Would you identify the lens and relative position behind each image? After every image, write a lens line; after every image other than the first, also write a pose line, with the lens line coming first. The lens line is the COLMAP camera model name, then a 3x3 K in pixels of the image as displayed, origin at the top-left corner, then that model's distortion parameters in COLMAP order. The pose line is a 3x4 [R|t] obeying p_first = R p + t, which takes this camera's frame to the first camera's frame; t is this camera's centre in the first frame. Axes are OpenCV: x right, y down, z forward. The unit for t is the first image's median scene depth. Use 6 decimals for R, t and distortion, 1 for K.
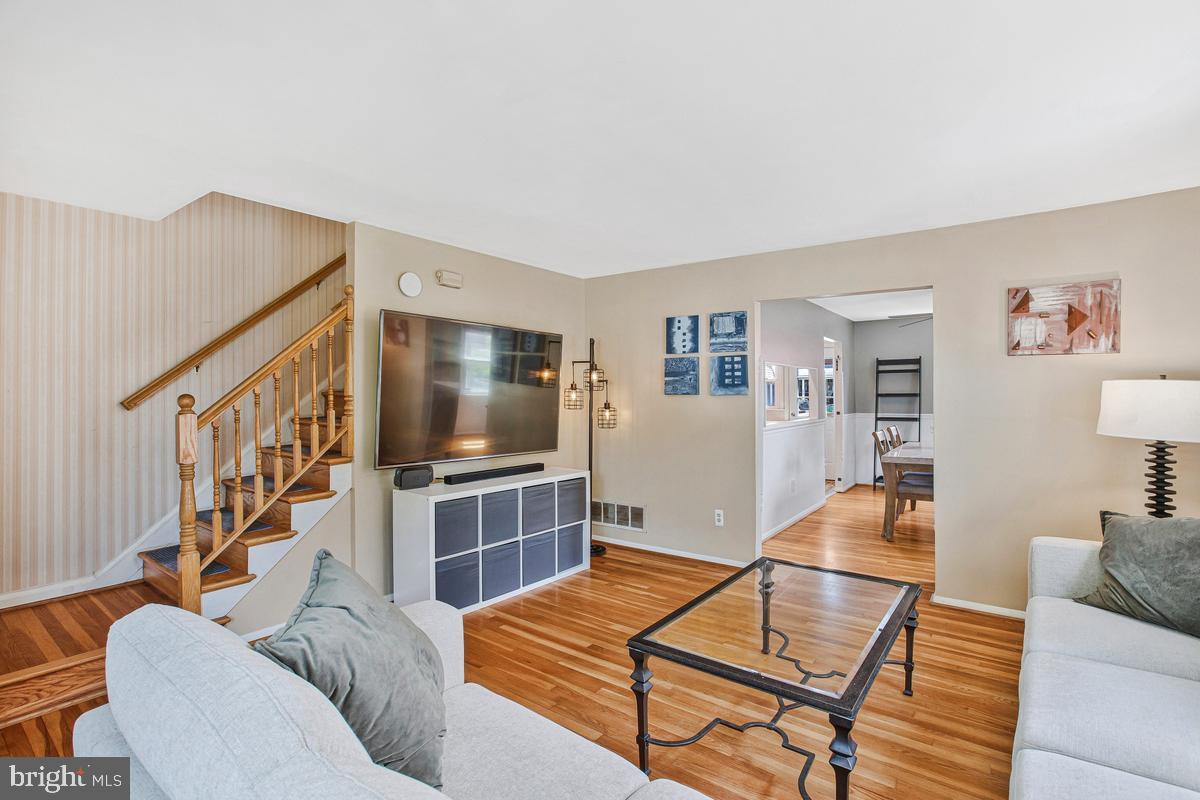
lens RADIAL K [[568.0, 0, 606.1], [0, 568.0, 388.7], [0, 0, 1]] dist [-0.035964, 0.006860]
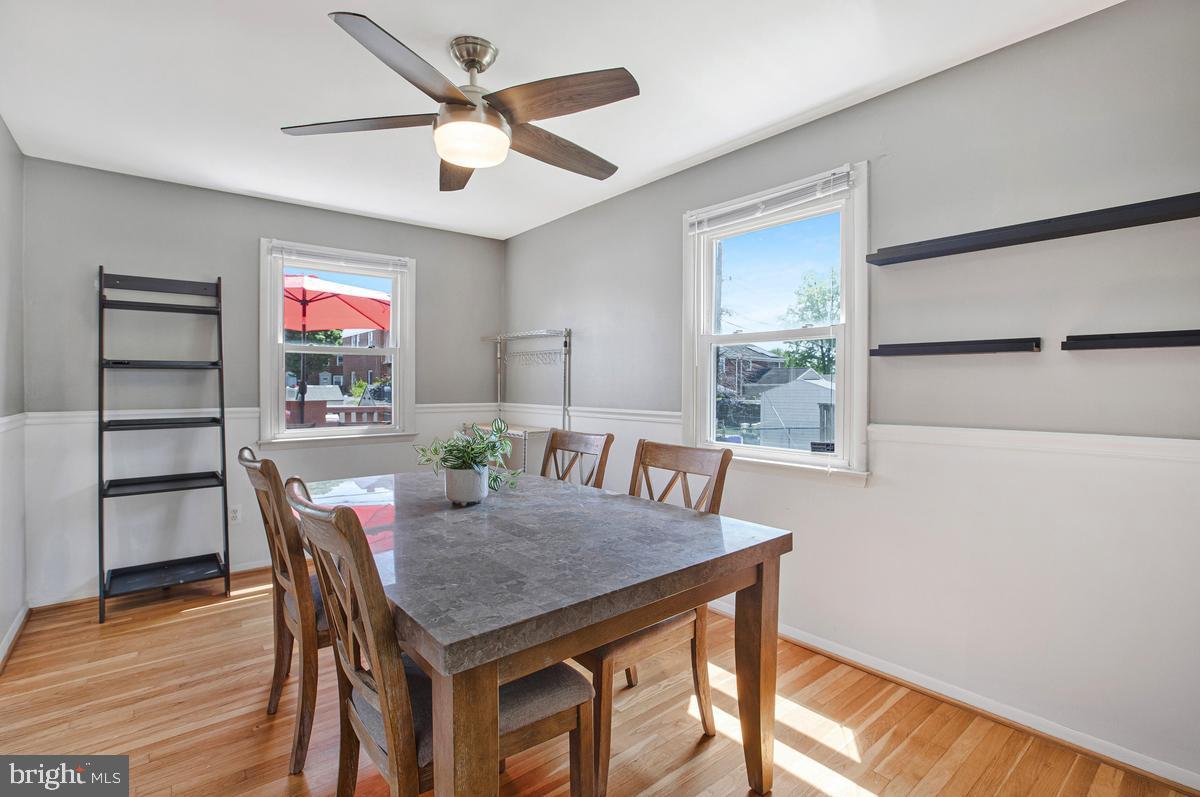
lens RADIAL K [[551.4, 0, 609.1], [0, 551.4, 398.1], [0, 0, 1]] dist [-0.044558, 0.001994]
pose [[0.231762, -0.021957, 0.972525, 0.386424], [-0.009240, 0.999650, 0.024772, 0.041557], [-0.972729, -0.014728, 0.231478, 1.065003]]
